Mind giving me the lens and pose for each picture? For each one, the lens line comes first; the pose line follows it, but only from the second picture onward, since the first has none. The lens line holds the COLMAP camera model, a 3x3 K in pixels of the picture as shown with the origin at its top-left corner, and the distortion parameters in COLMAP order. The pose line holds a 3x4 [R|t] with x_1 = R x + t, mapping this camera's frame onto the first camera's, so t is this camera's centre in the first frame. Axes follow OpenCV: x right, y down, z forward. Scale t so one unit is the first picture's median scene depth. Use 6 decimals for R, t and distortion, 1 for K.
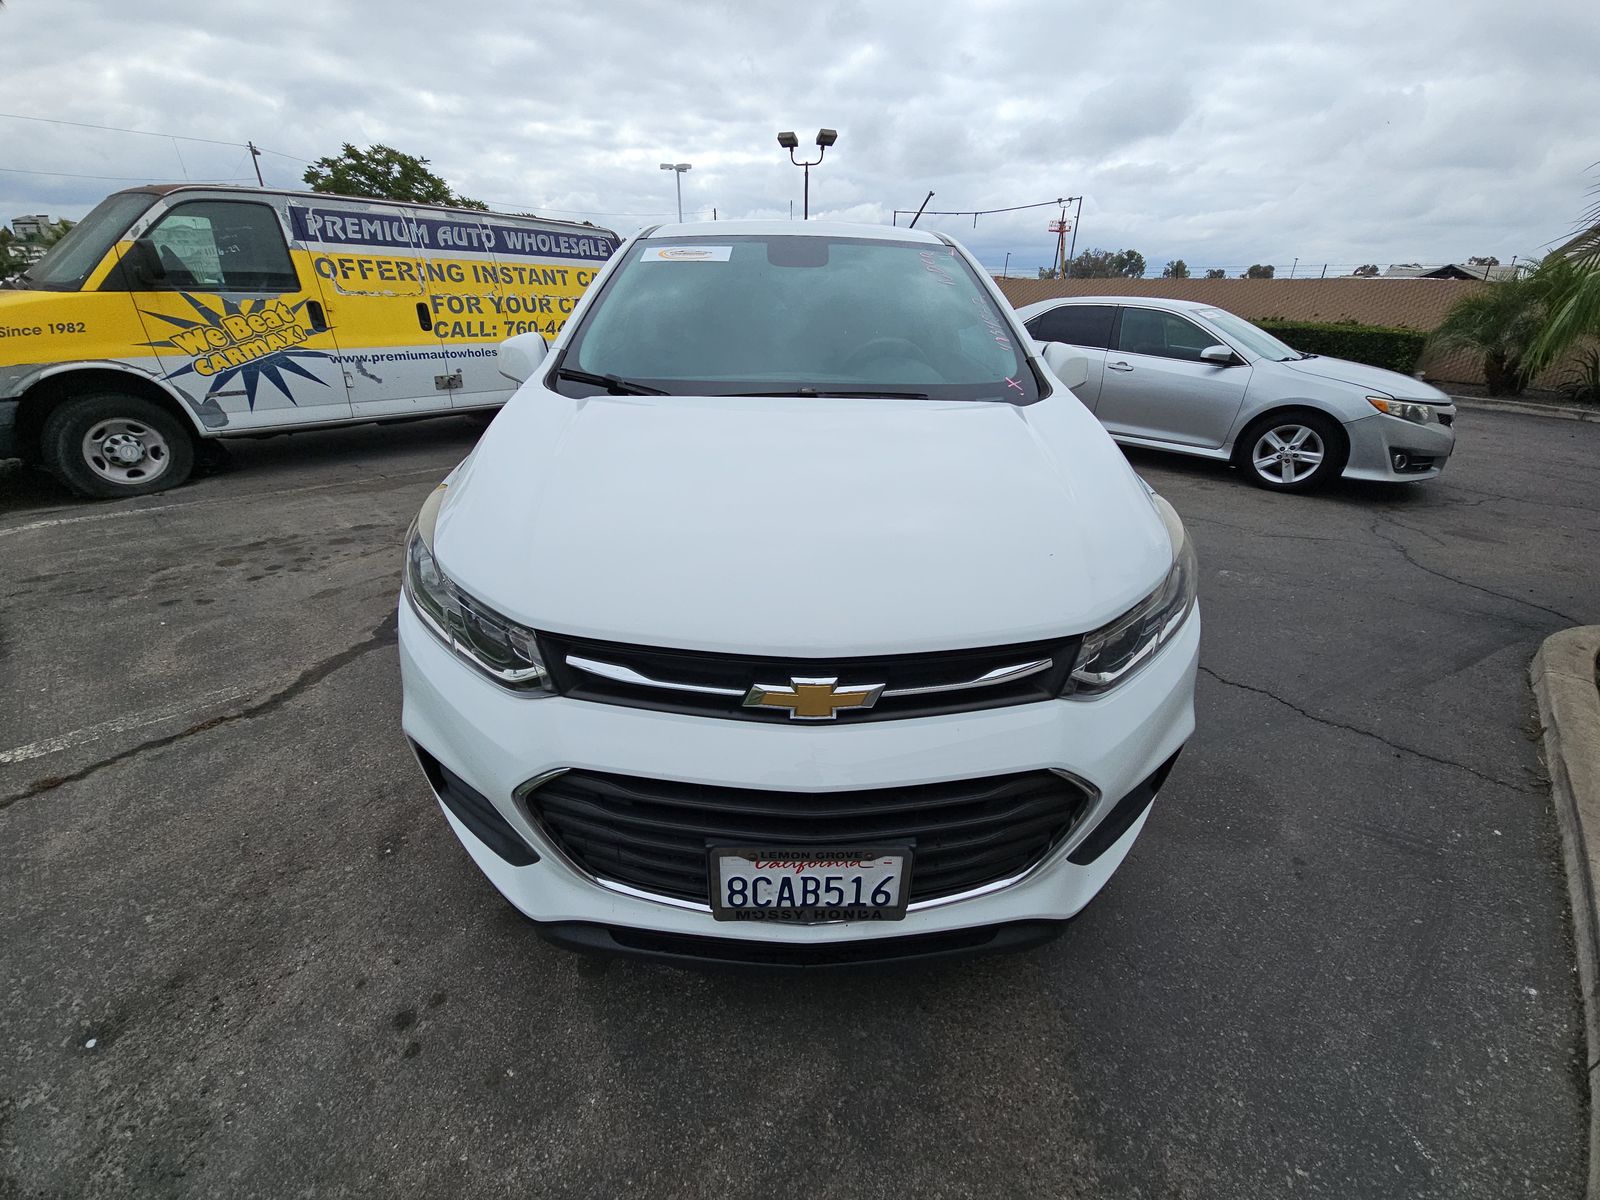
lens RADIAL K [[647.7, 0, 802.1], [0, 647.7, 598.7], [0, 0, 1]] dist [0.003498, -0.005608]
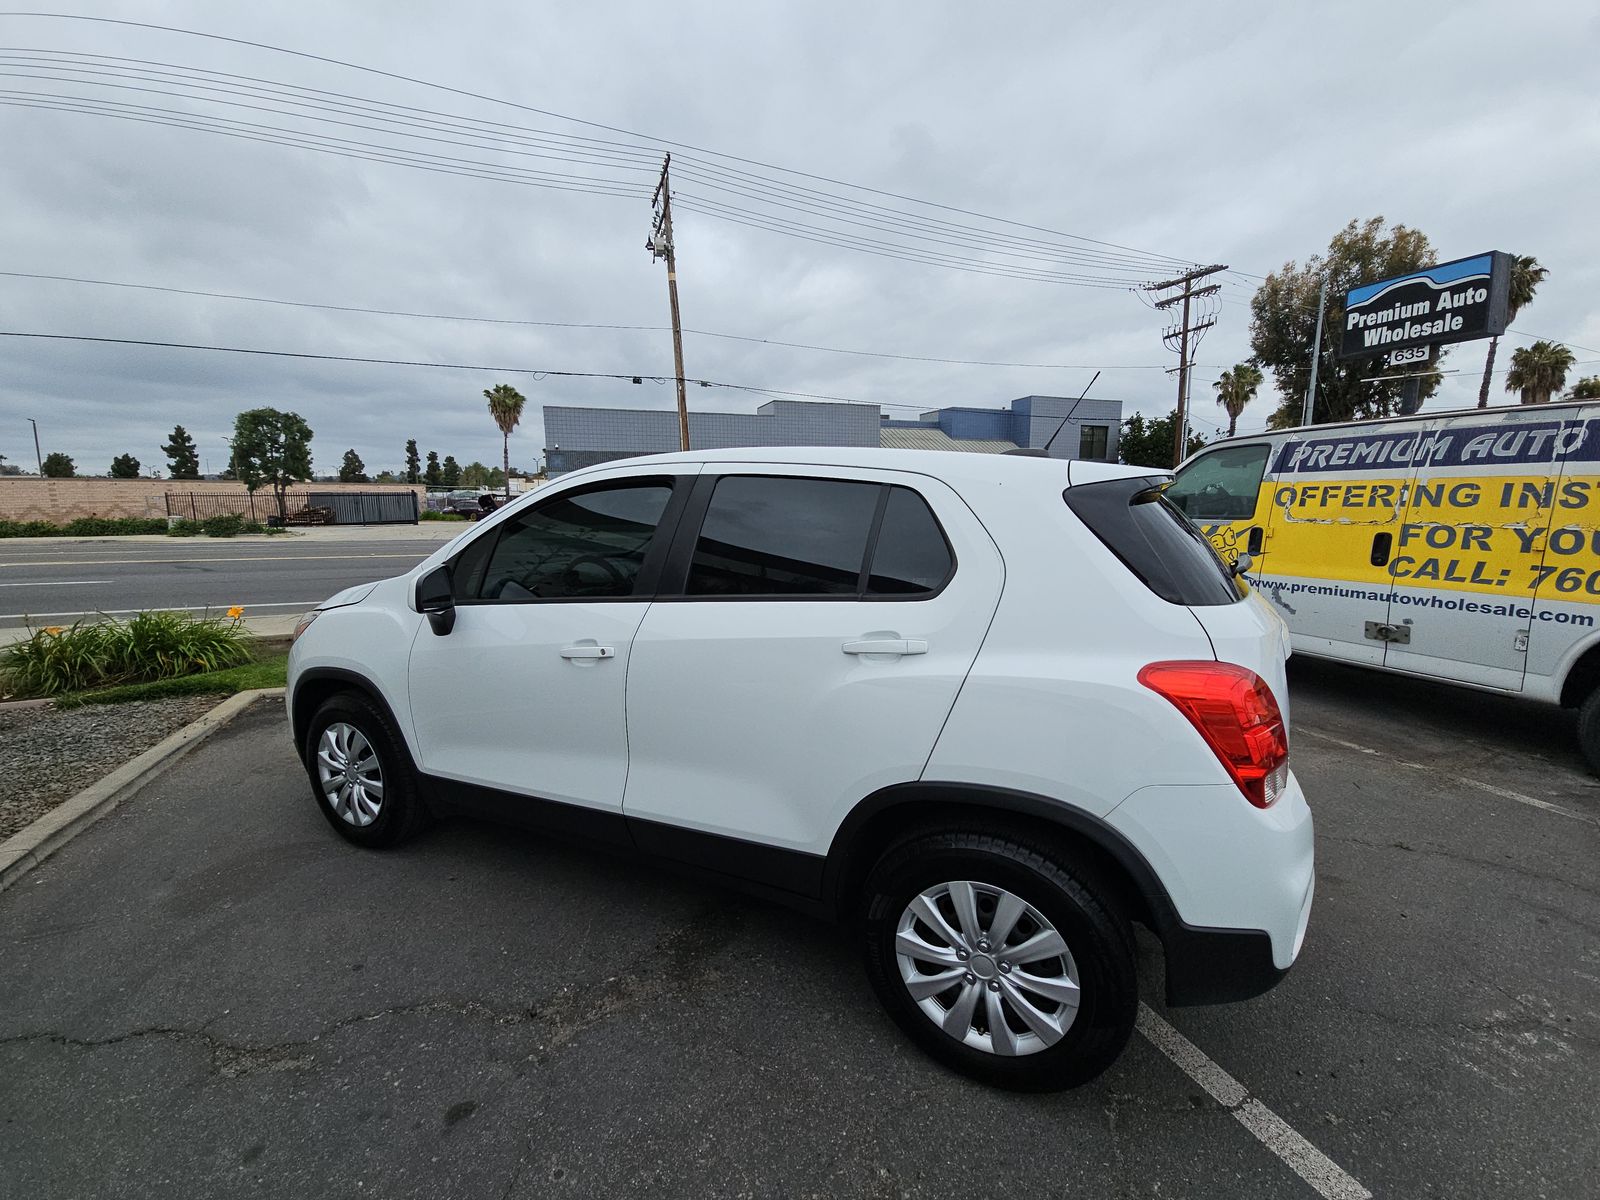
lens RADIAL K [[647.7, 0, 795.0], [0, 647.7, 601.2], [0, 0, 1]] dist [0.003498, -0.005608]
pose [[-0.459989, 0.112688, -0.880745, 0.418016], [-0.379143, 0.872013, 0.309586, -0.353097], [0.802908, 0.476335, -0.358392, 0.741119]]
